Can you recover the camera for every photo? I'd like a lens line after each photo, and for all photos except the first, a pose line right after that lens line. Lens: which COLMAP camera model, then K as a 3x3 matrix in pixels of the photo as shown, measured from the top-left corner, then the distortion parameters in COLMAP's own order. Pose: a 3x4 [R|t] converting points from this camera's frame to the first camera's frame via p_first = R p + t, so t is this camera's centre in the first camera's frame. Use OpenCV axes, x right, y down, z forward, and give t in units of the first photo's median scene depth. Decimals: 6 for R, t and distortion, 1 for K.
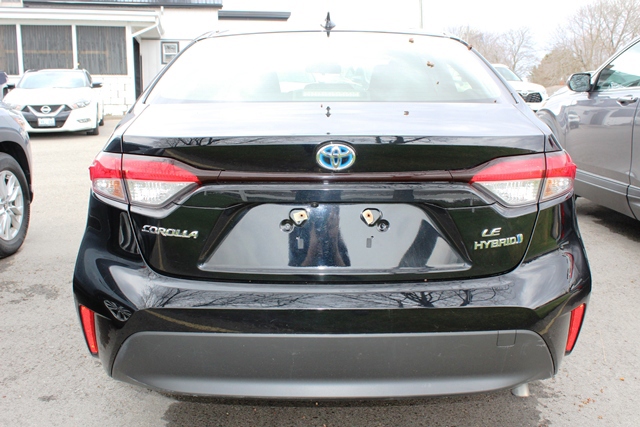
lens RADIAL K [[646.8, 0, 320.1], [0, 646.8, 213.5], [0, 0, 1]] dist [-0.010249, 0.000000]
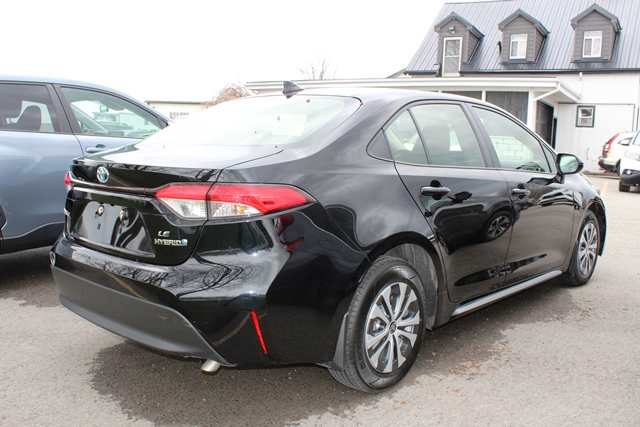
lens RADIAL K [[610.9, 0, 319.6], [0, 610.9, 213.3], [0, 0, 1]] dist [-0.024573, 0.000000]
pose [[0.754068, 0.114653, -0.646712, 0.120006], [-0.169147, 0.985333, -0.022541, -0.003769], [0.634642, 0.126387, 0.762401, 0.016247]]
